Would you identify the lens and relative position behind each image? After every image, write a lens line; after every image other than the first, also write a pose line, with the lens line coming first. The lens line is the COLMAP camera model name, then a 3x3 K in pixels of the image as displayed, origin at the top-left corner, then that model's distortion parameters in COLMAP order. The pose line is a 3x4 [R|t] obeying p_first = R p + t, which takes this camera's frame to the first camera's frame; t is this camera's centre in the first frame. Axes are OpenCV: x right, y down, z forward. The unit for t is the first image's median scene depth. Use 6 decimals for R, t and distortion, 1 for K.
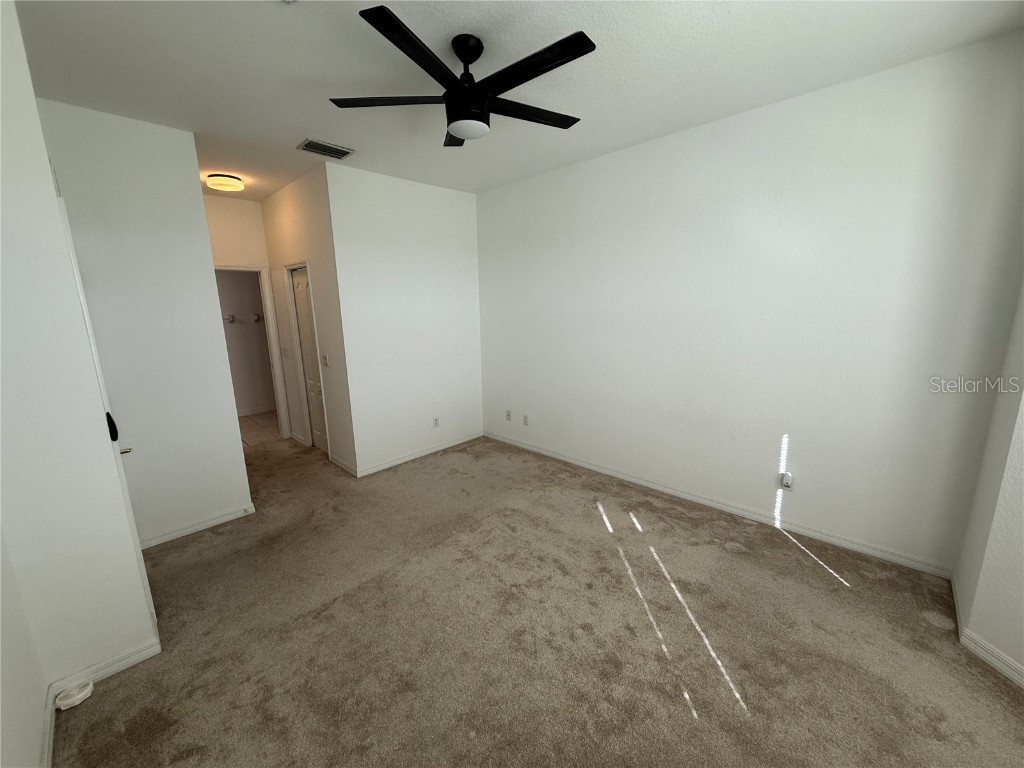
lens RADIAL K [[407.0, 0, 509.6], [0, 407.0, 383.4], [0, 0, 1]] dist [0.000074, 0.000165]
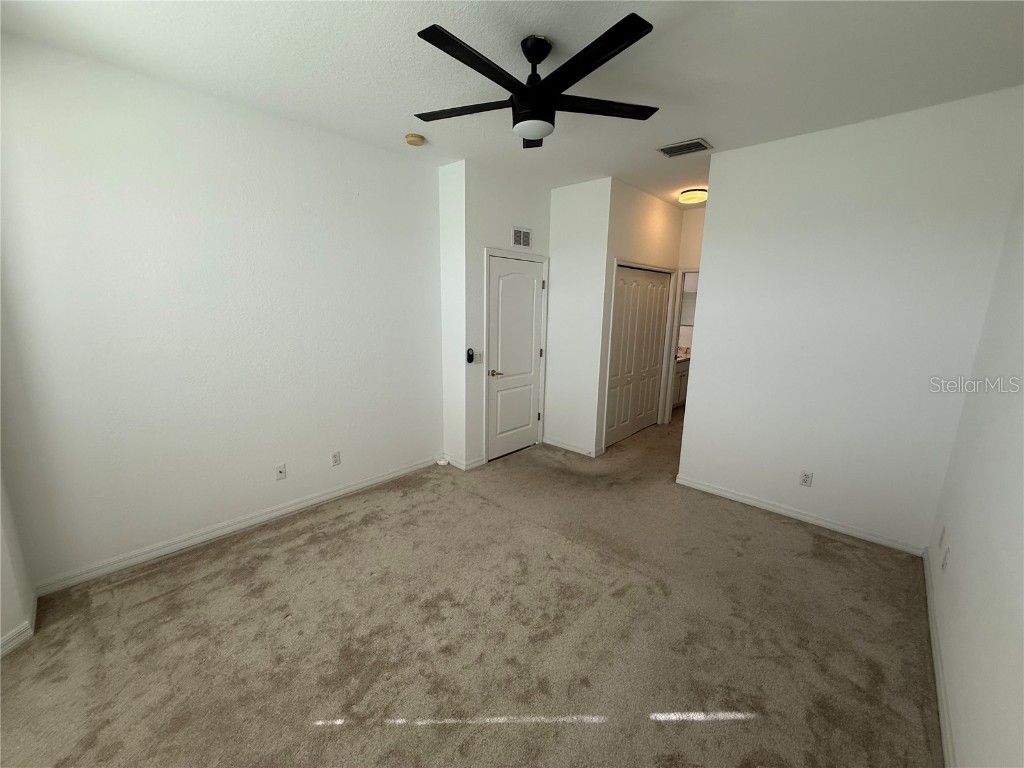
lens RADIAL K [[407.0, 0, 509.6], [0, 407.0, 383.4], [0, 0, 1]] dist [0.000074, 0.000165]
pose [[0.020028, 0.217447, -0.975867, 0.678303], [-0.212515, 0.954684, 0.208365, -0.146418], [0.976953, 0.203213, 0.065331, 0.665276]]
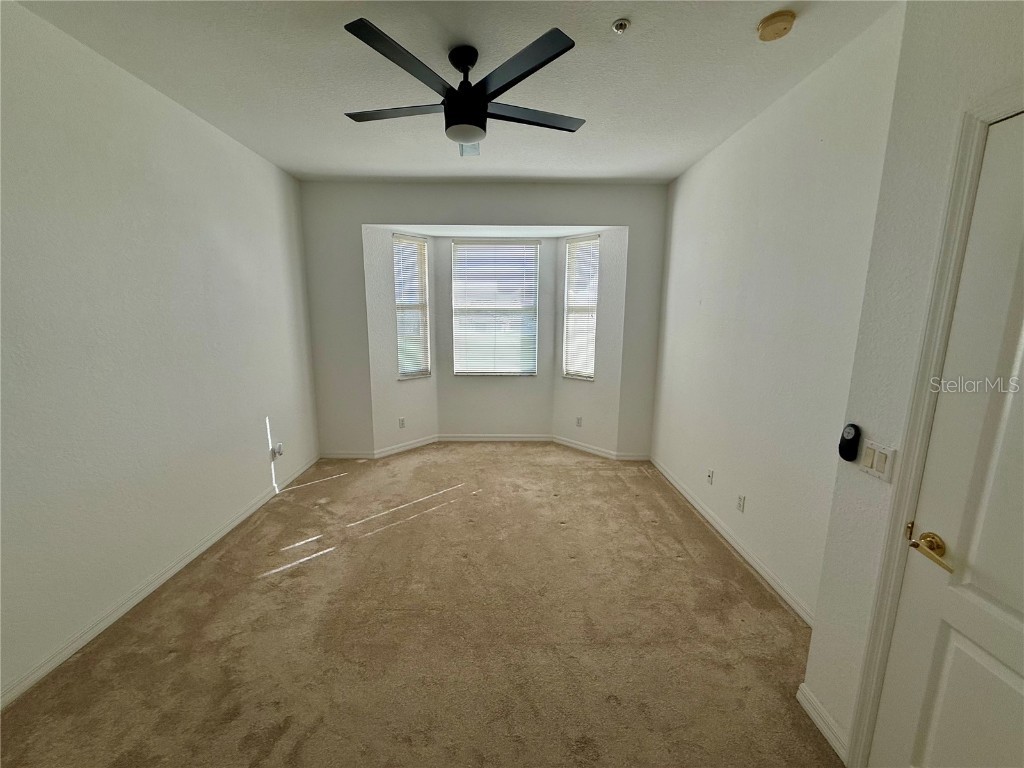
lens RADIAL K [[407.0, 0, 509.6], [0, 407.0, 383.4], [0, 0, 1]] dist [0.000074, 0.000165]
pose [[-0.697730, -0.106196, 0.708445, -0.650957], [0.151804, 0.944572, 0.291099, -0.204209], [-0.700091, 0.310654, -0.642936, 1.184978]]
